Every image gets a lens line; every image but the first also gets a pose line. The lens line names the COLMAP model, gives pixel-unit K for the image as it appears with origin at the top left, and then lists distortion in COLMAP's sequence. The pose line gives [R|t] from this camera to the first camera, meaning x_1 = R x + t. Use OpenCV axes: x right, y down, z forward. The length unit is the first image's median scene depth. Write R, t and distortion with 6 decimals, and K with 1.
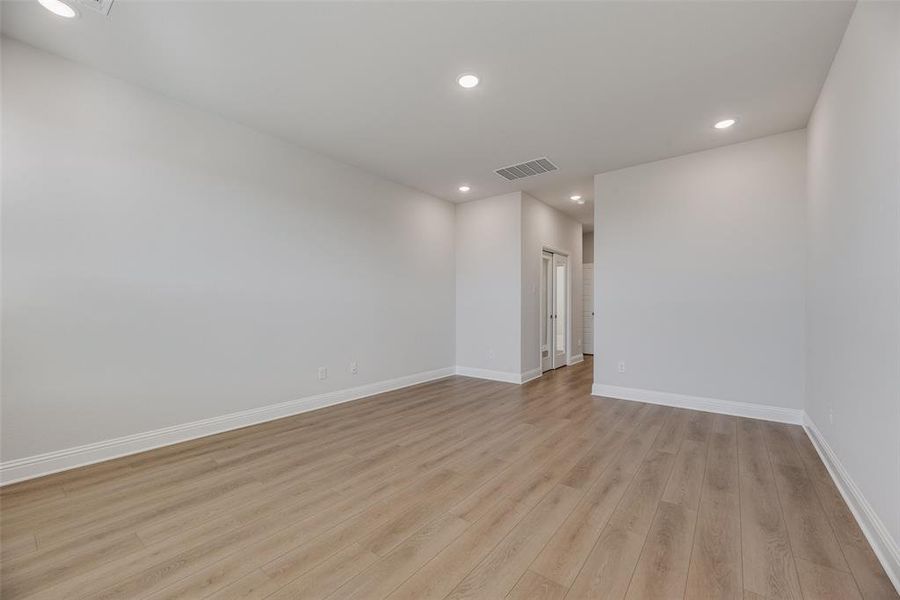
lens RADIAL K [[366.7, 0, 454.2], [0, 366.7, 302.5], [0, 0, 1]] dist [-0.001391, -0.000365]
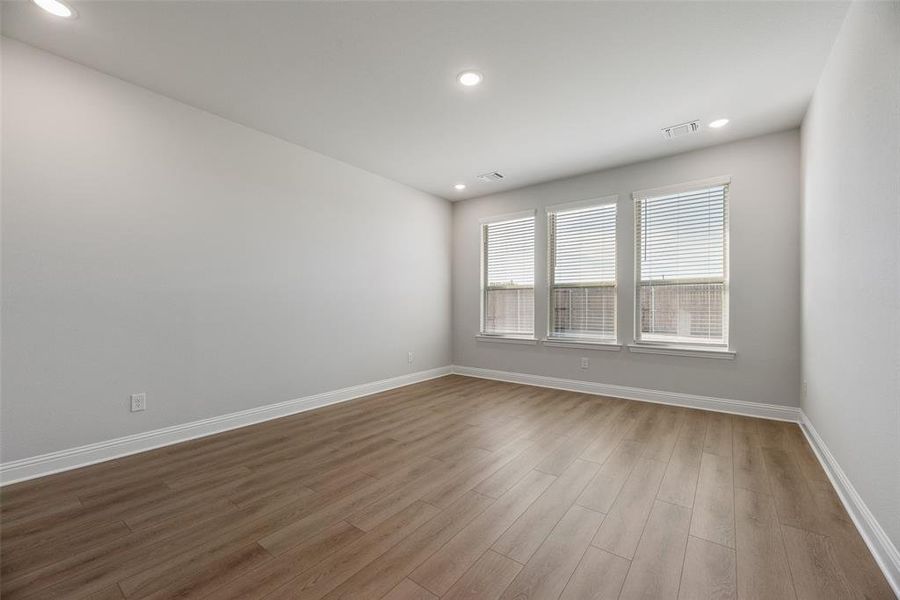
lens RADIAL K [[366.7, 0, 454.2], [0, 366.7, 302.5], [0, 0, 1]] dist [-0.001391, -0.000365]
pose [[-0.999974, -0.001484, -0.006995, 0.092542], [-0.001399, 0.999926, -0.012107, 0.016083], [0.007012, -0.012097, -0.999902, 2.125375]]
